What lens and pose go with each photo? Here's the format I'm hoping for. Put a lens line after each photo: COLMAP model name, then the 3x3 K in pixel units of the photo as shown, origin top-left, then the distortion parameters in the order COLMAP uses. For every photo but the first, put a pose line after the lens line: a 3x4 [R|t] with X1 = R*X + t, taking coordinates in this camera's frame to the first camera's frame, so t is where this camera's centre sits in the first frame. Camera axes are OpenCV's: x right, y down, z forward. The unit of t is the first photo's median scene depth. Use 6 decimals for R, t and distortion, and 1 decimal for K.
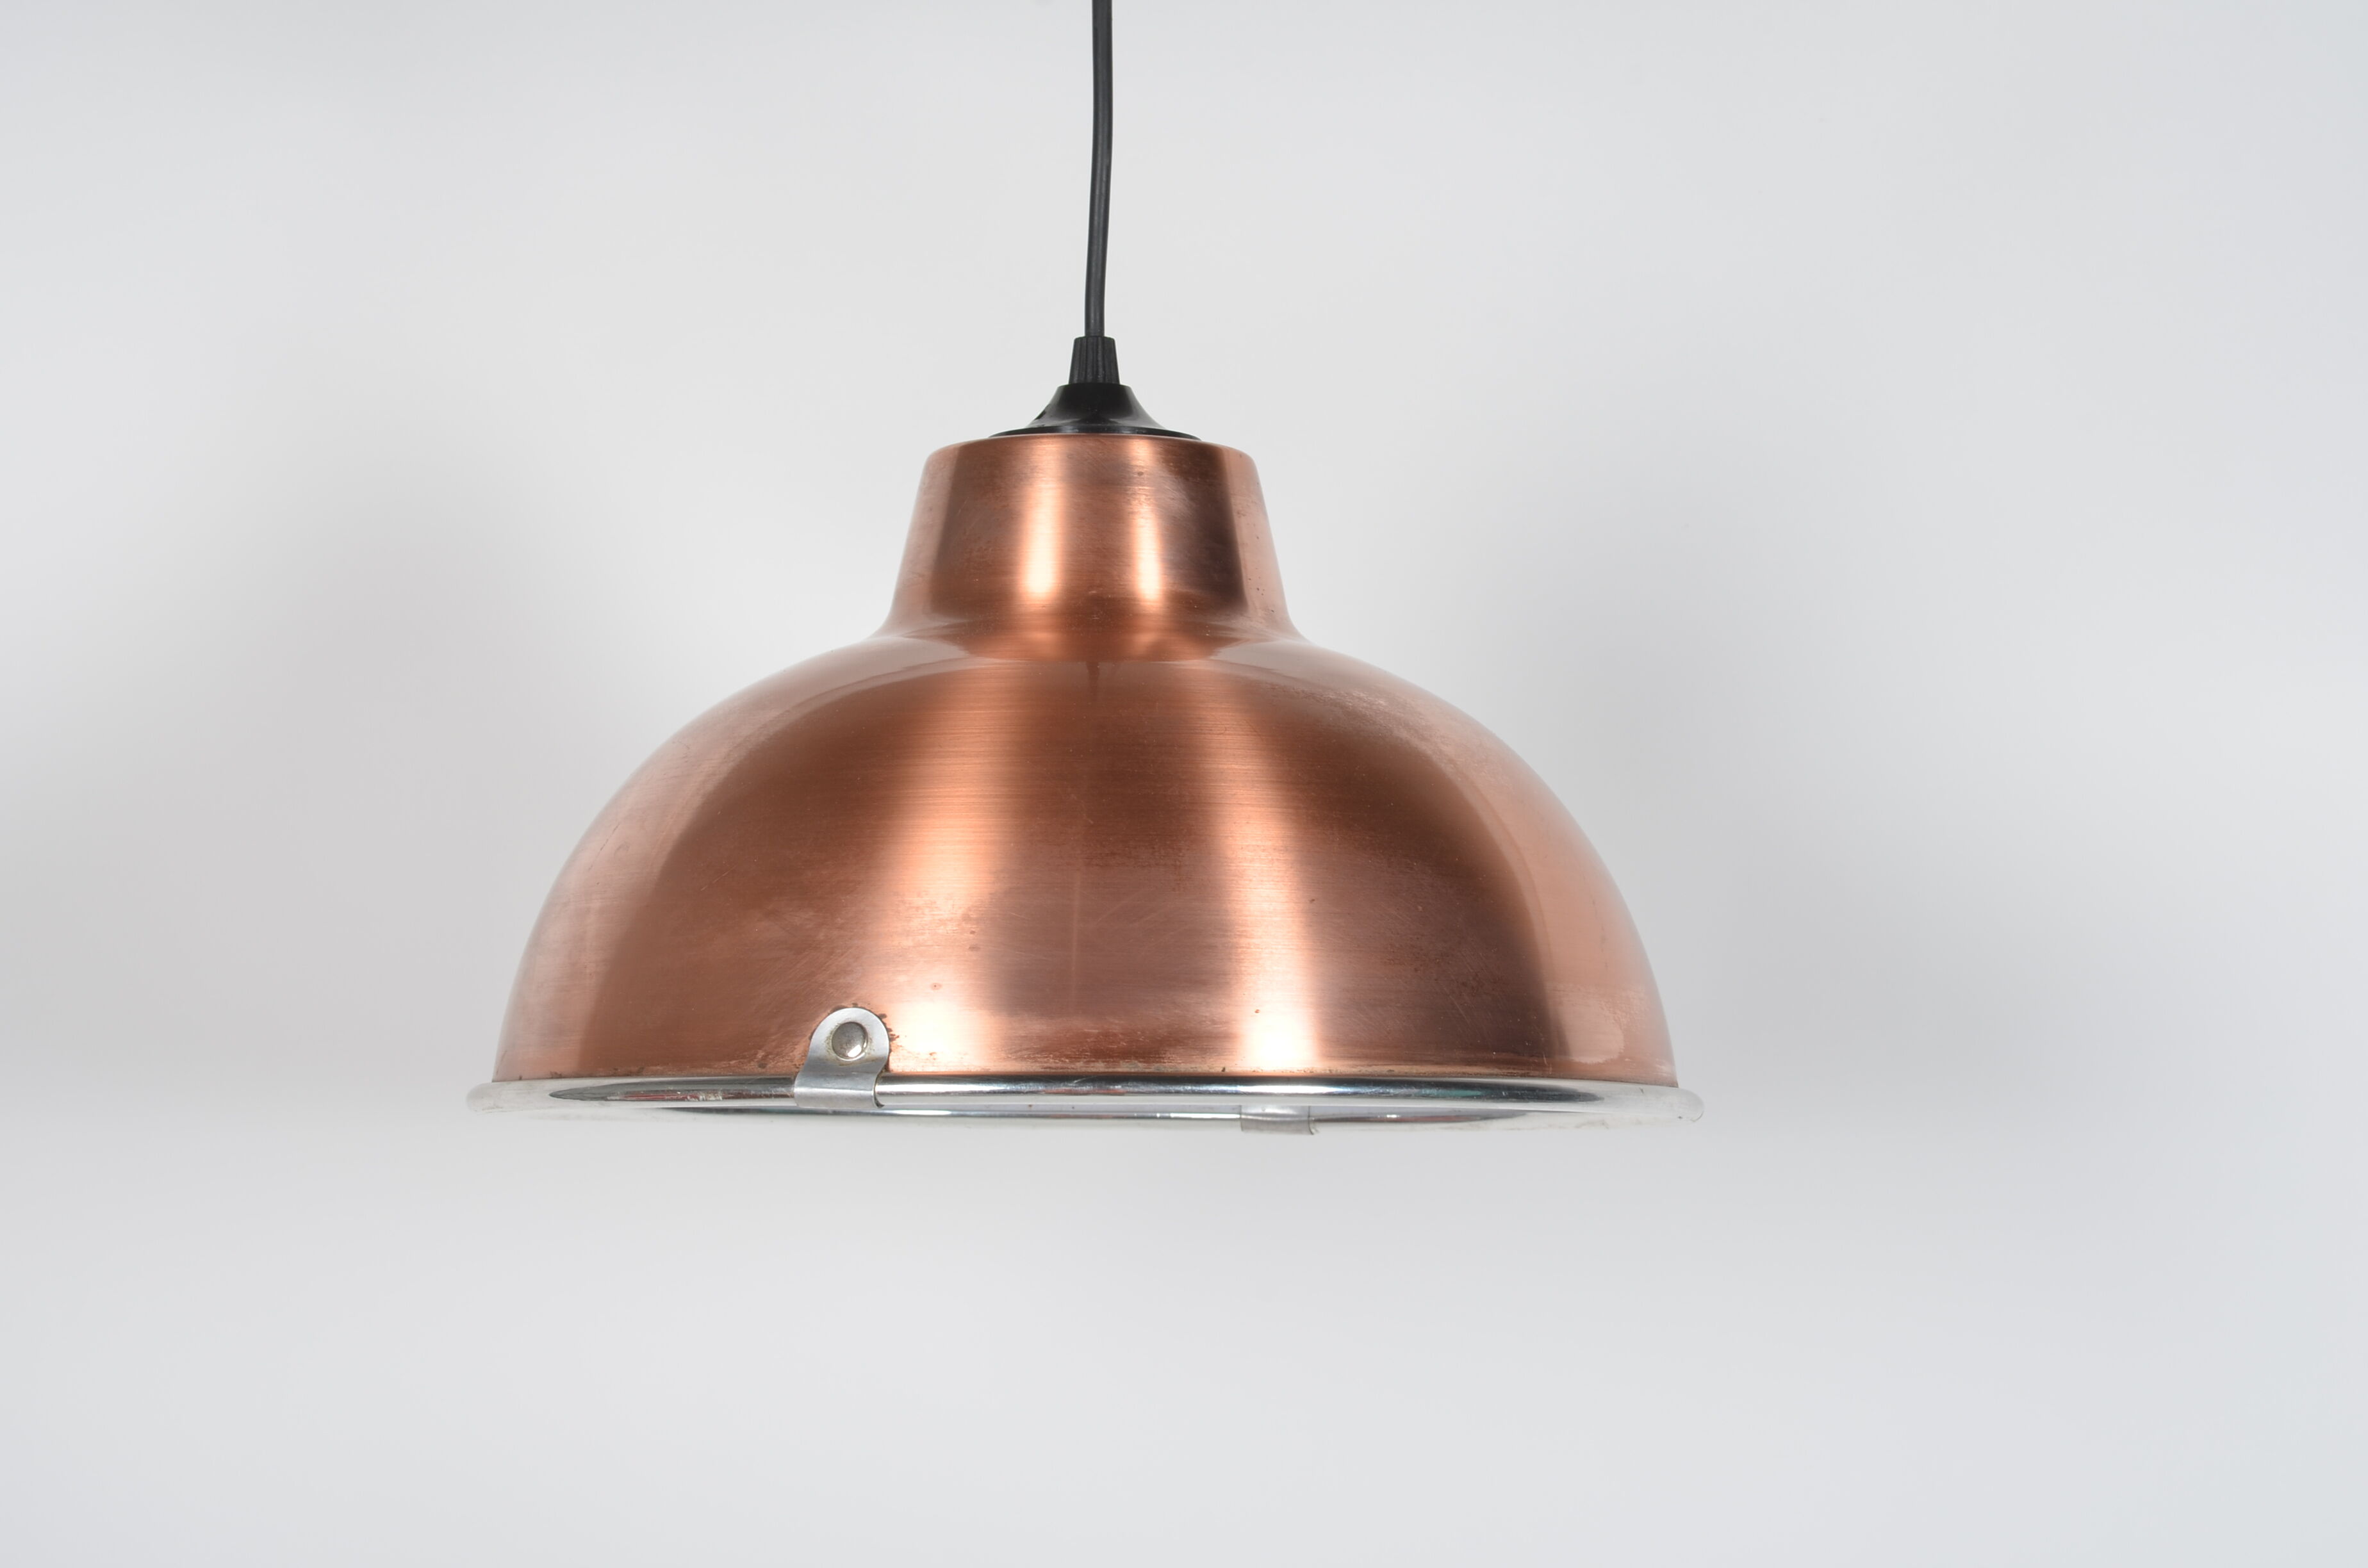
lens RADIAL K [[5464.5, 0, 1184.0], [0, 5464.5, 784.0], [0, 0, 1]] dist [-0.135215, -0.368756]
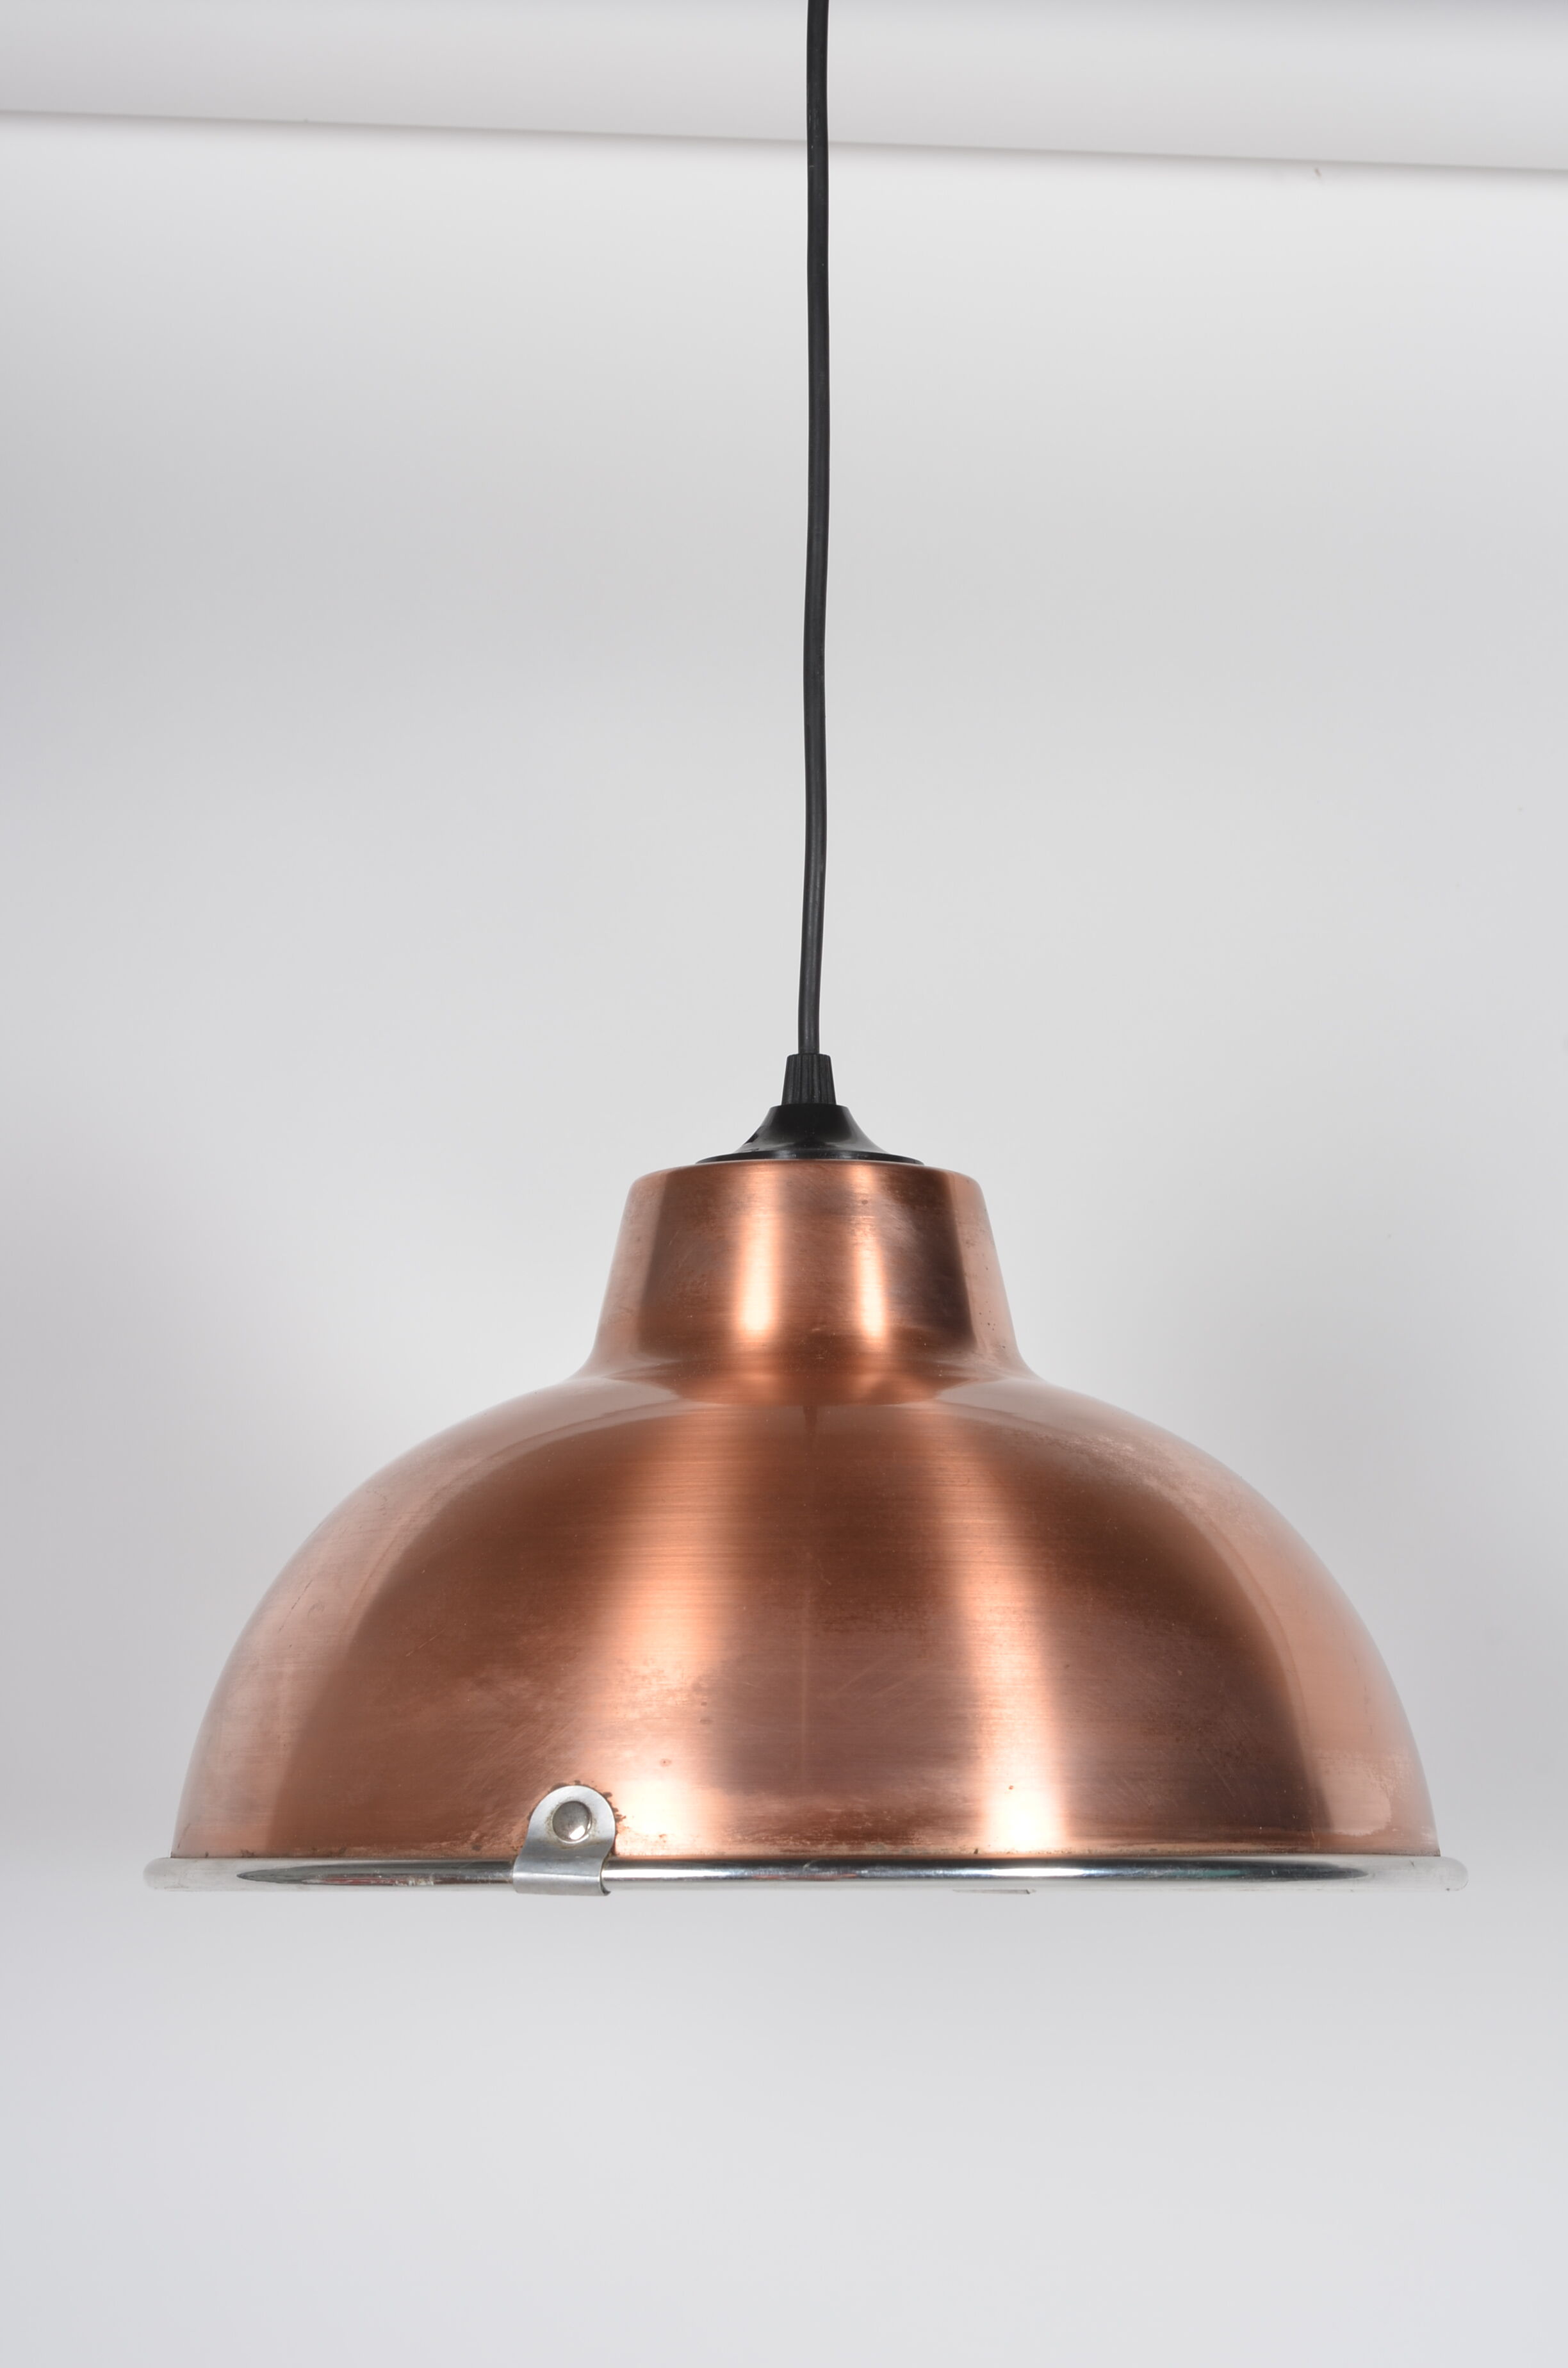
lens RADIAL K [[5464.5, 0, 784.0], [0, 5464.5, 1184.0], [0, 0, 1]] dist [-0.135215, -0.368756]
pose [[0.999922, -0.003566, 0.011997, -0.034318], [0.004115, 0.998927, -0.046122, -0.017450], [-0.011820, 0.046167, 0.998864, 0.066147]]
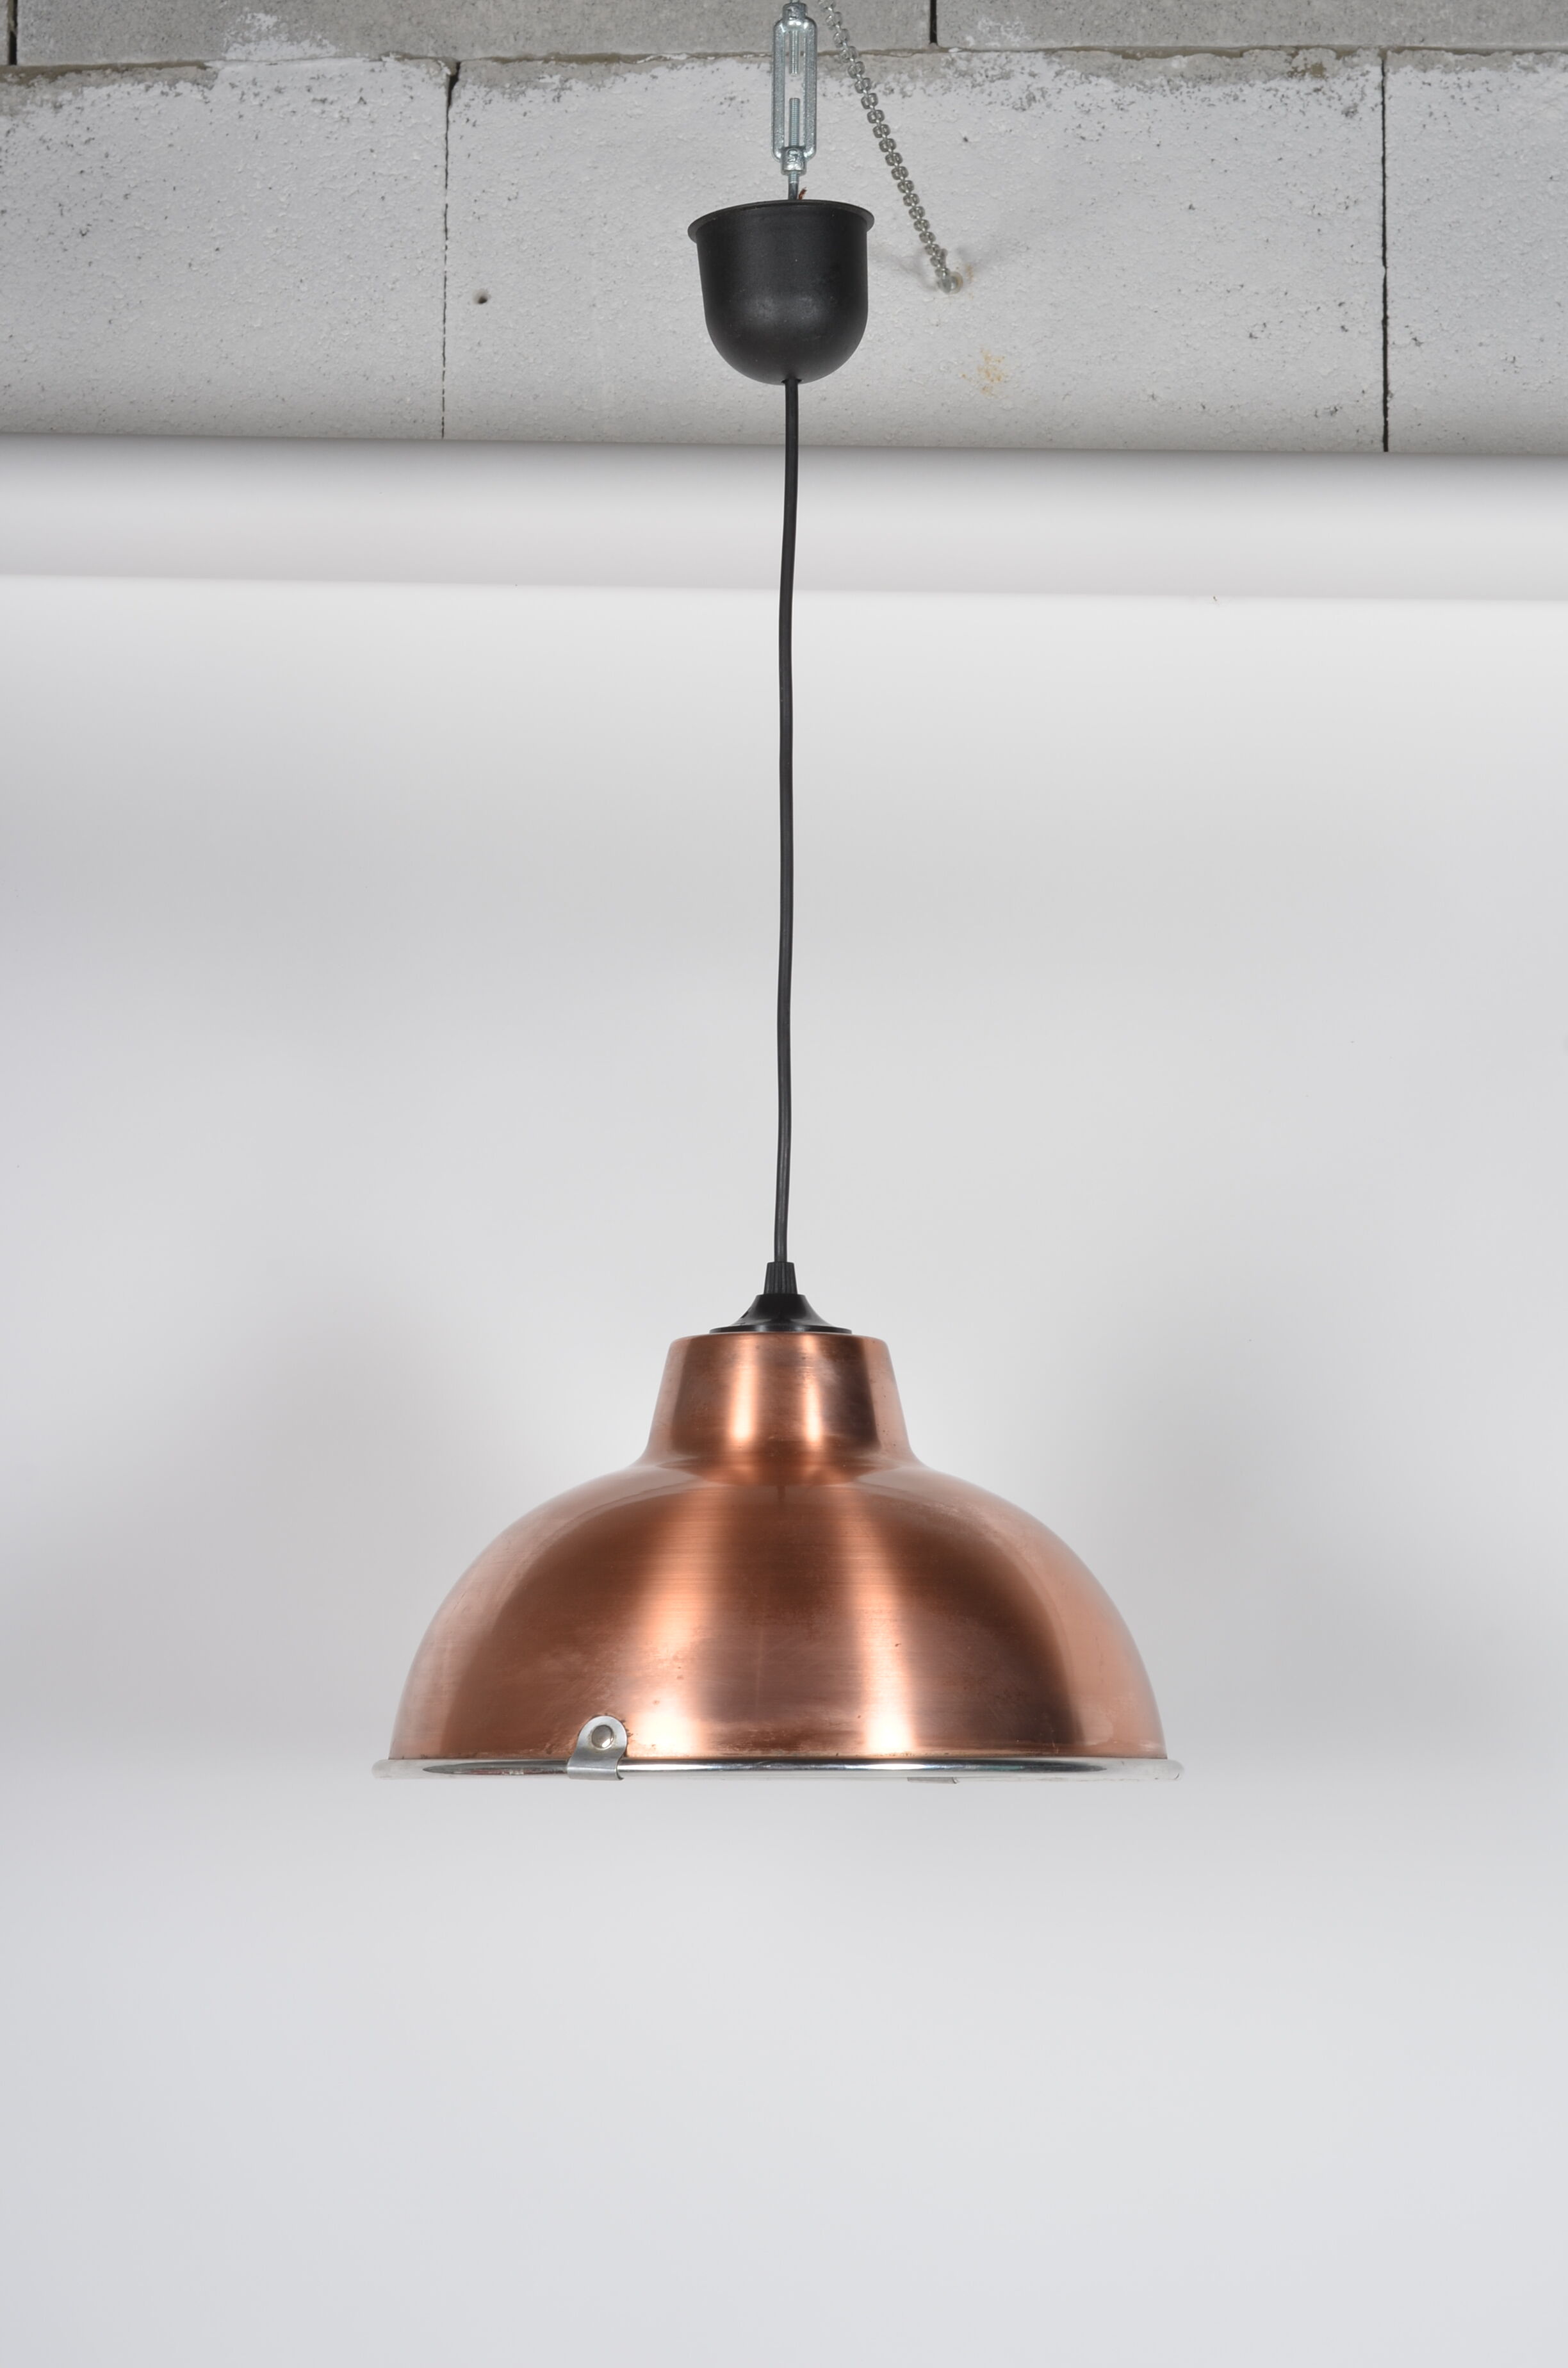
lens RADIAL K [[5464.5, 0, 784.0], [0, 5464.5, 1184.0], [0, 0, 1]] dist [-0.135215, -0.368756]
pose [[0.996345, -0.014210, -0.084234, 0.120702], [0.011568, 0.999428, -0.031777, -0.059360], [0.084638, 0.030687, 0.995939, -0.547611]]
